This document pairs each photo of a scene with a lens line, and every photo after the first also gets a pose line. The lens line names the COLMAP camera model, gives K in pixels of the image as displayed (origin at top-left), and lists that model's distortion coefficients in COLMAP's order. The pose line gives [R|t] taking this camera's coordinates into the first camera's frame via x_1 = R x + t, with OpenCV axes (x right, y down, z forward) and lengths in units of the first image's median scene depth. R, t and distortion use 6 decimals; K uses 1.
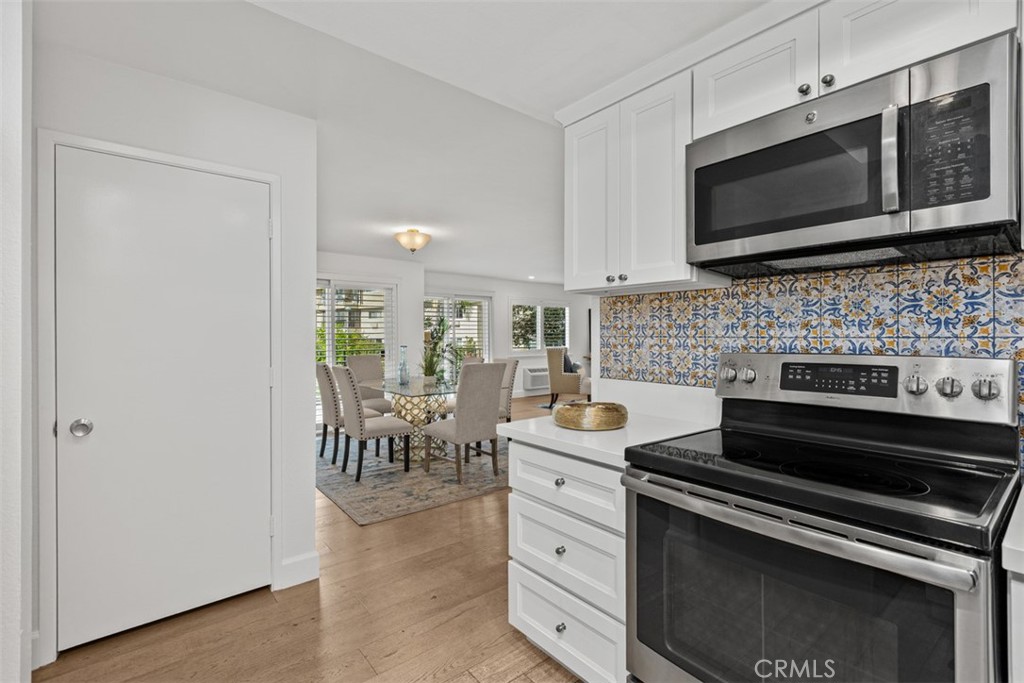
lens RADIAL K [[463.1, 0, 511.1], [0, 463.1, 334.8], [0, 0, 1]] dist [0.000253, 0.000257]
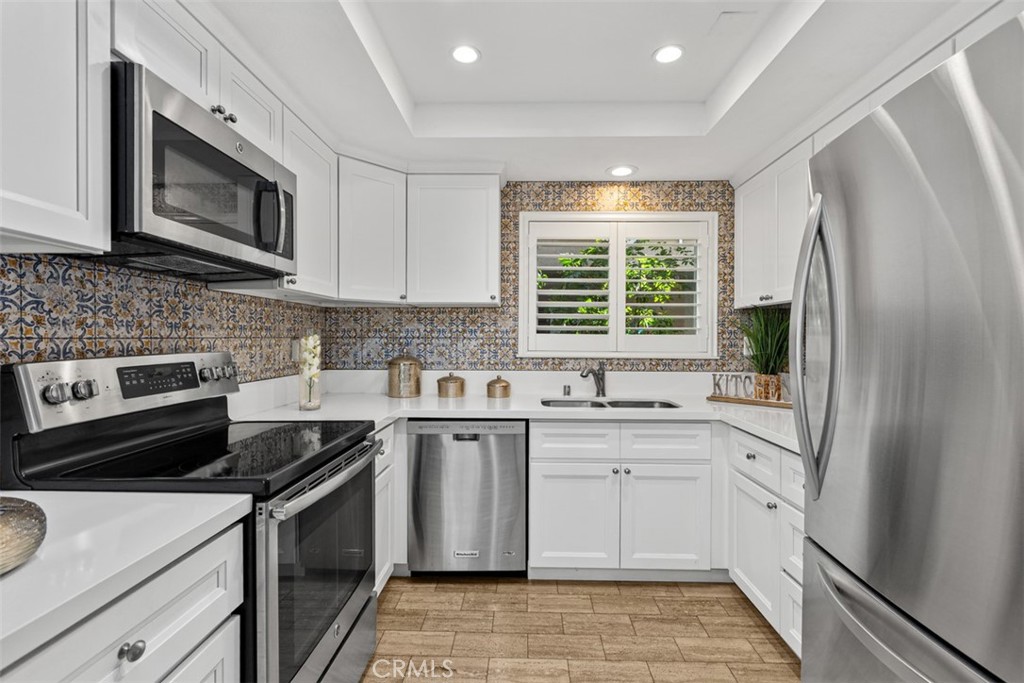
lens RADIAL K [[470.6, 0, 514.5], [0, 470.6, 339.0], [0, 0, 1]] dist [-0.000425, -0.000480]
pose [[-0.763057, -0.004889, 0.646312, -0.389134], [-0.006718, 0.999977, -0.000368, 0.001795], [-0.646296, -0.004623, -0.763073, 0.885605]]
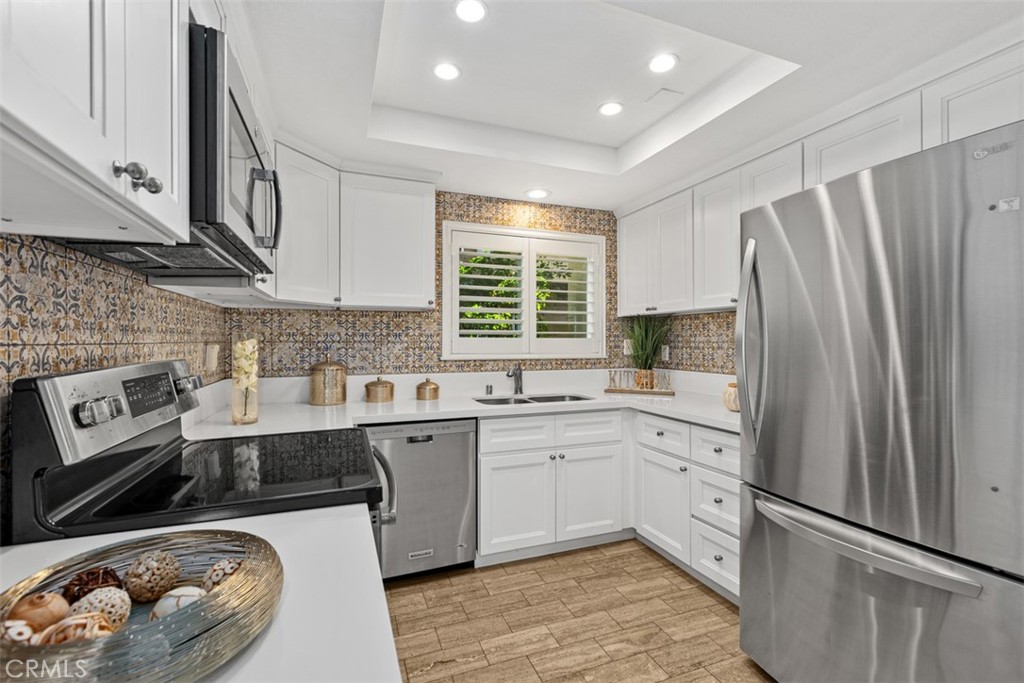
lens RADIAL K [[461.4, 0, 516.3], [0, 461.4, 339.1], [0, 0, 1]] dist [0.000494, 0.000206]
pose [[-0.953959, 0.002330, 0.299928, -0.134773], [-0.000258, 0.999963, -0.008590, 0.002639], [-0.299937, -0.008272, -0.953923, 1.105174]]
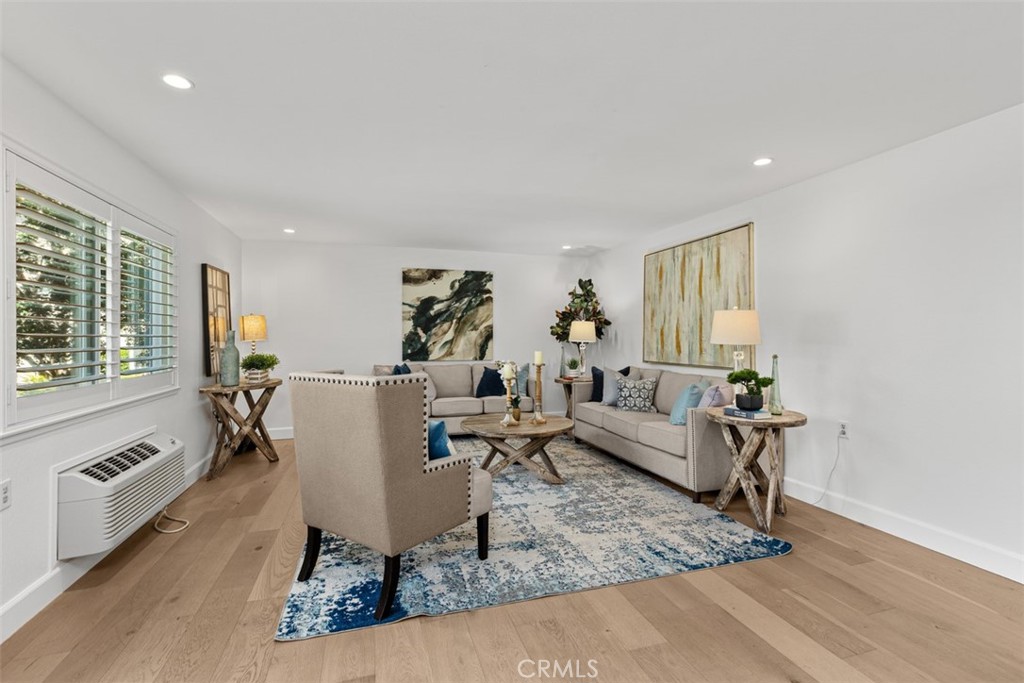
lens RADIAL K [[461.4, 0, 516.3], [0, 461.4, 339.1], [0, 0, 1]] dist [0.000494, 0.000206]
pose [[0.370634, -0.003736, 0.928771, -0.456838], [-0.000383, 0.999991, 0.004176, 0.023276], [-0.928779, -0.001903, 0.370630, 3.140286]]
